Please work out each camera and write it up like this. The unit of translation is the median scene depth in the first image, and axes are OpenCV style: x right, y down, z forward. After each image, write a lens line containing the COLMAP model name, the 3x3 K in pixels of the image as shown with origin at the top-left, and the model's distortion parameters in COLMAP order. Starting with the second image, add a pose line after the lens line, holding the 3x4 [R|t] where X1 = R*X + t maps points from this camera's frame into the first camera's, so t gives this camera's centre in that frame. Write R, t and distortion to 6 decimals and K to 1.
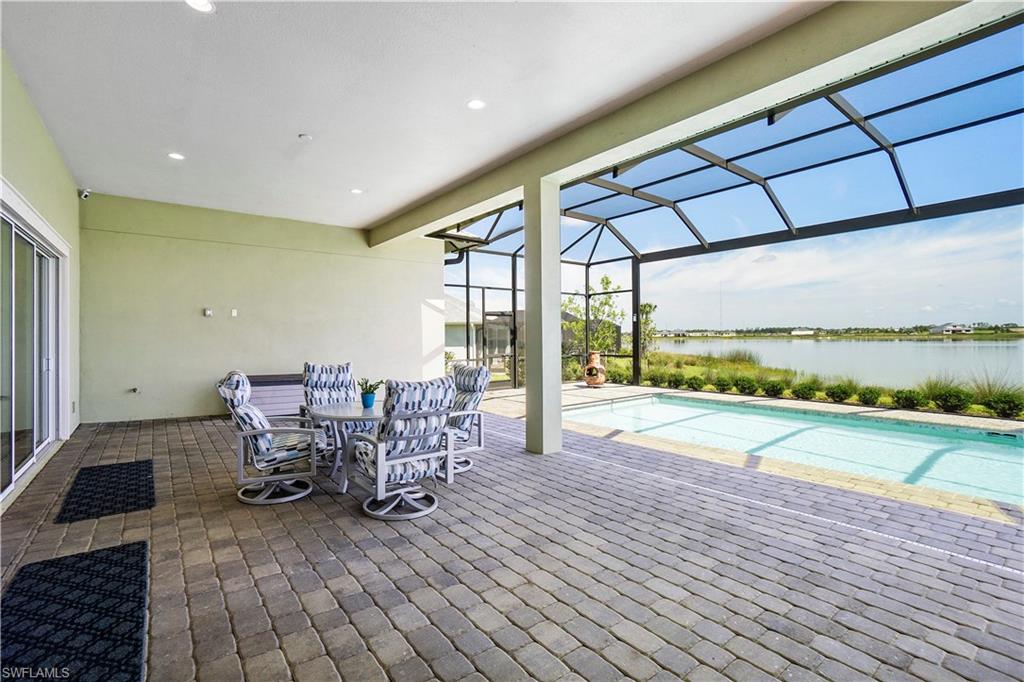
lens RADIAL K [[442.1, 0, 503.2], [0, 442.1, 334.7], [0, 0, 1]] dist [-0.007490, 0.002133]
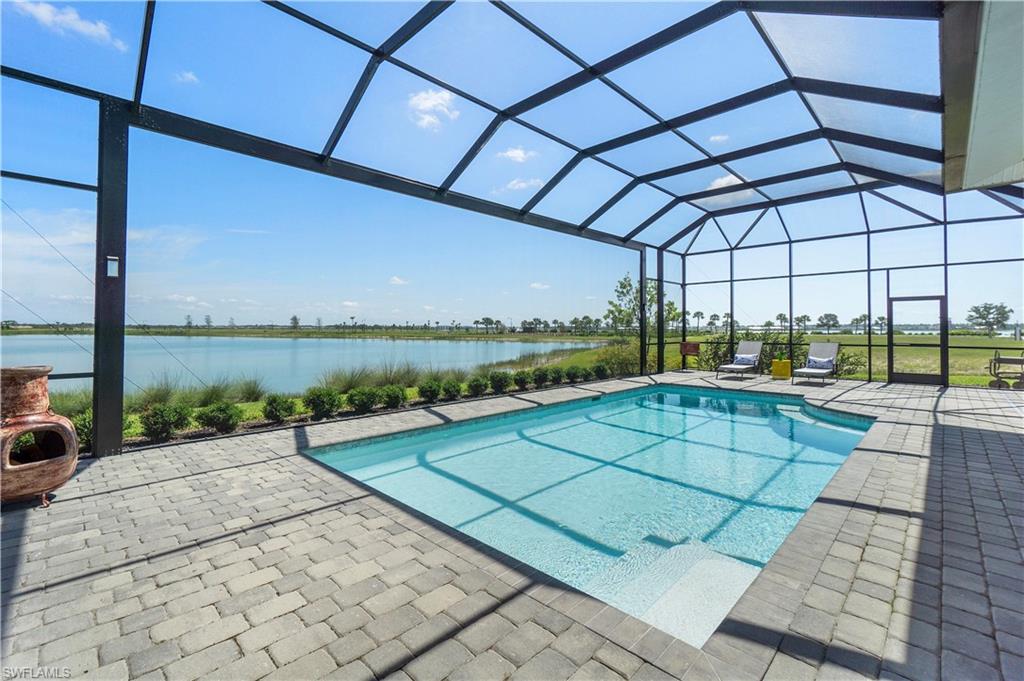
lens RADIAL K [[442.1, 0, 505.6], [0, 442.1, 319.4], [0, 0, 1]] dist [-0.007490, 0.002133]
pose [[-0.136509, 0.035585, 0.990000, -0.088399], [-0.006450, 0.999302, -0.036808, 0.015498], [-0.990618, -0.011410, -0.136184, 0.689298]]
